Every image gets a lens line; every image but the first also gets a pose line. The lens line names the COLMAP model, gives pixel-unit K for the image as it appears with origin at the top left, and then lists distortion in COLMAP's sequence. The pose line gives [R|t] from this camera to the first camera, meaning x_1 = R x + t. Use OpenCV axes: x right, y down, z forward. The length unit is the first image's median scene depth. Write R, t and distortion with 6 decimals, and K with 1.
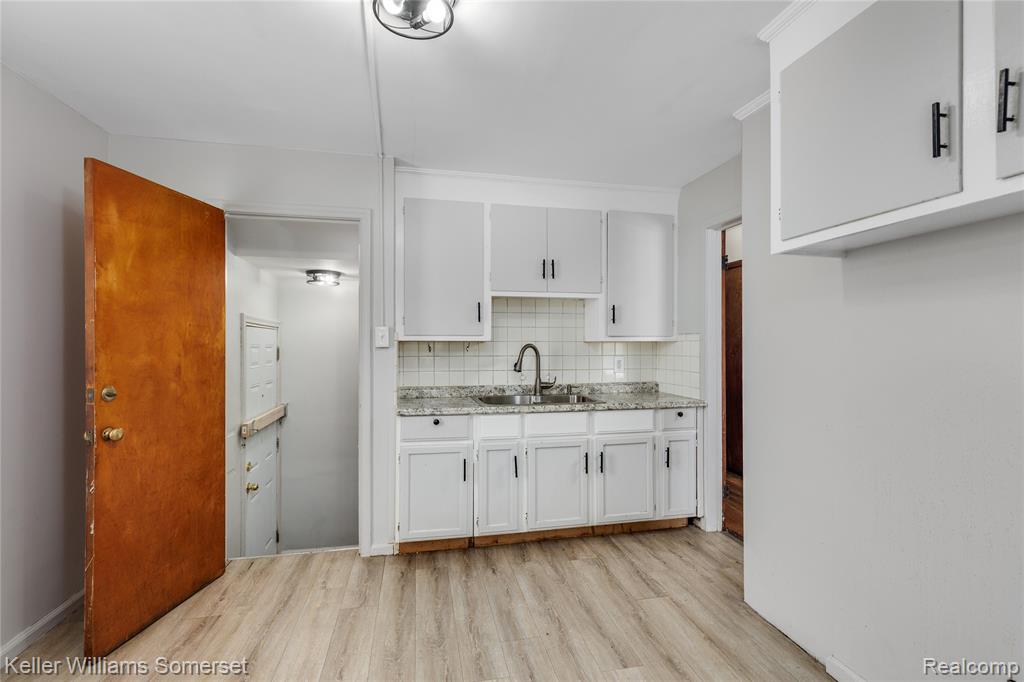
lens RADIAL K [[467.8, 0, 510.3], [0, 467.8, 342.3], [0, 0, 1]] dist [0.012672, -0.000181]
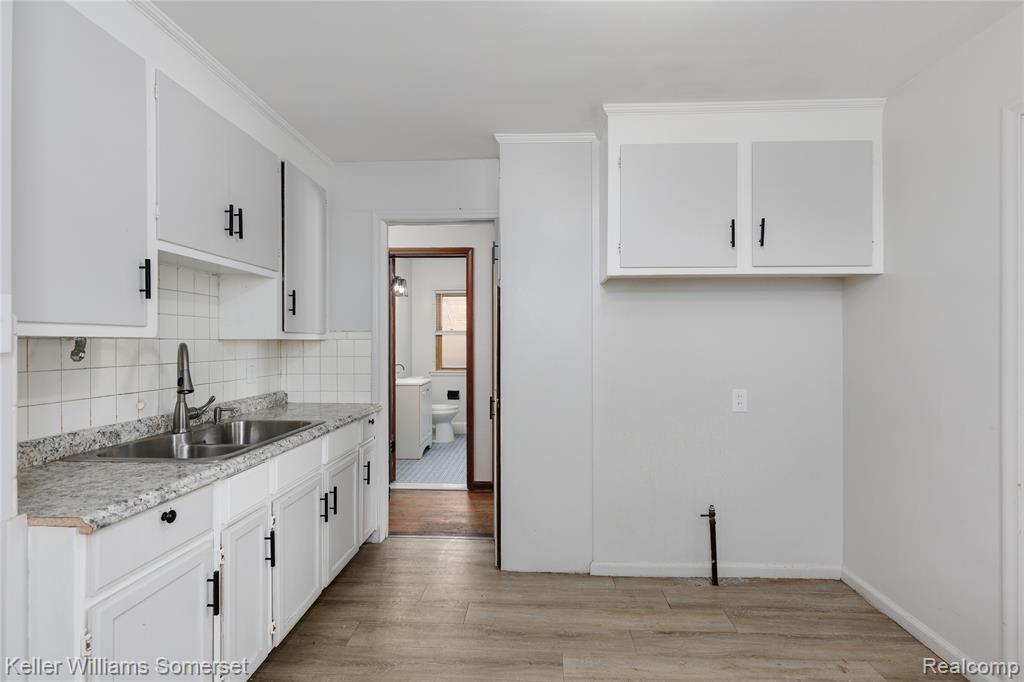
lens RADIAL K [[493.4, 0, 517.6], [0, 493.4, 341.6], [0, 0, 1]] dist [-0.001997, 0.000384]
pose [[0.249838, 0.001392, 0.968287, -0.456318], [0.000406, 0.999999, -0.001543, 0.003091], [-0.968288, 0.000778, 0.249837, 0.476710]]
